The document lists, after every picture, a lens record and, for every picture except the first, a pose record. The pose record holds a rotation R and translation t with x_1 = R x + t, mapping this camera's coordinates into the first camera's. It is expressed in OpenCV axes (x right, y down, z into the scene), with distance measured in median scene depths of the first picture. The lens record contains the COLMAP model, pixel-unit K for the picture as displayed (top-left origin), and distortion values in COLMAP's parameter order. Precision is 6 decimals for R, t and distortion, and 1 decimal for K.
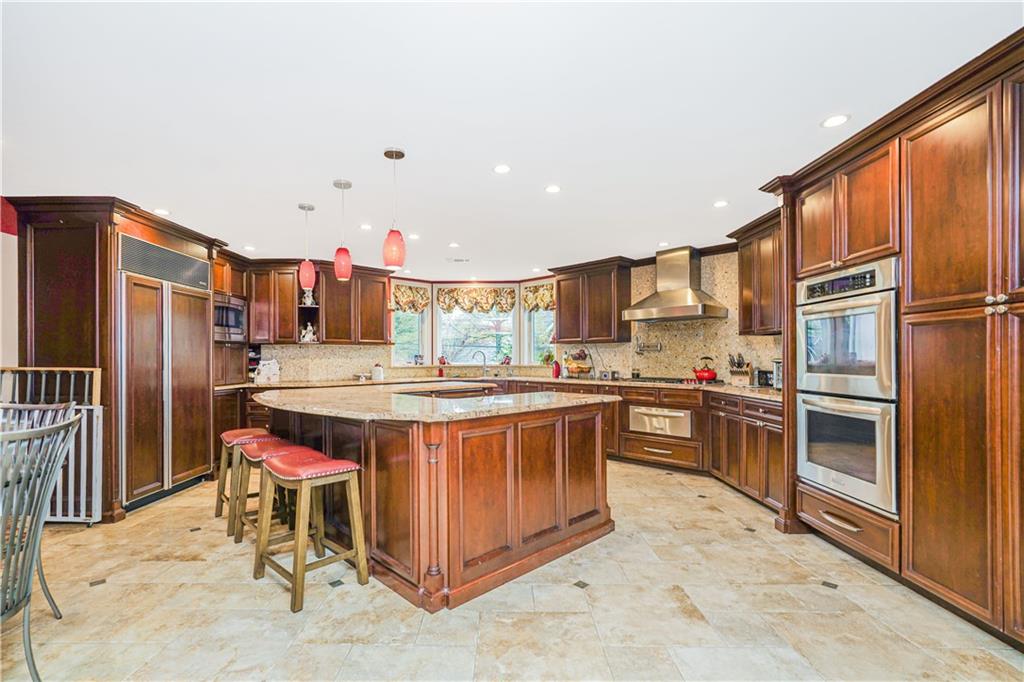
lens RADIAL K [[460.0, 0, 508.7], [0, 460.0, 349.7], [0, 0, 1]] dist [0.001021, 0.000632]
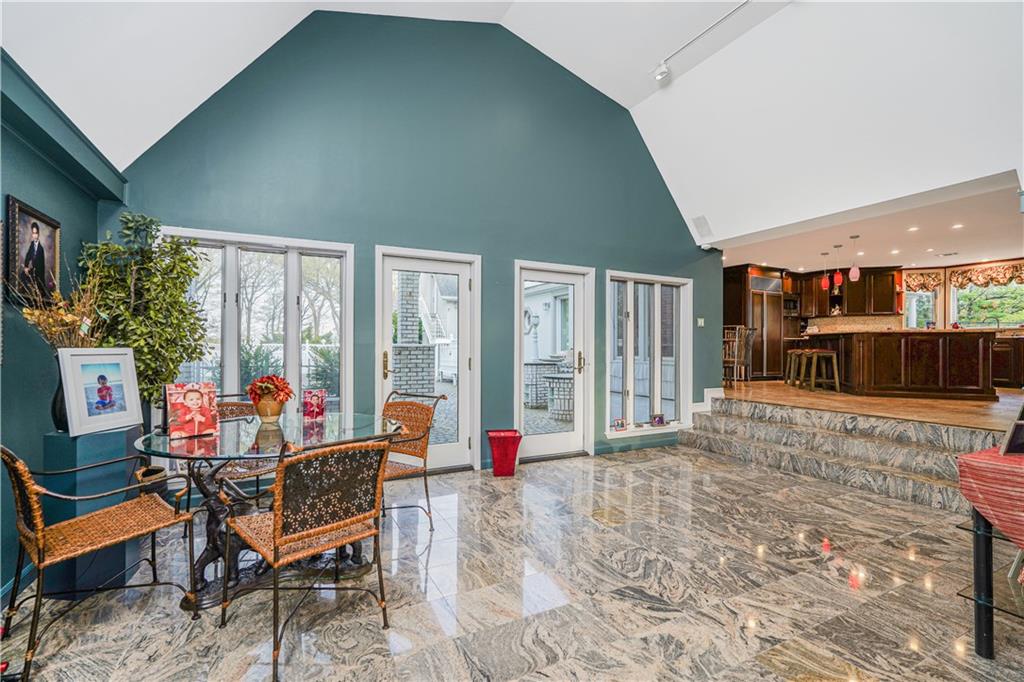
lens RADIAL K [[448.1, 0, 506.4], [0, 448.1, 347.1], [0, 0, 1]] dist [0.004086, 0.000797]
pose [[0.447002, 0.011641, -0.894457, 0.534209], [0.004146, 0.999878, 0.015085, 0.073694], [0.894523, -0.010452, 0.446899, -0.888558]]
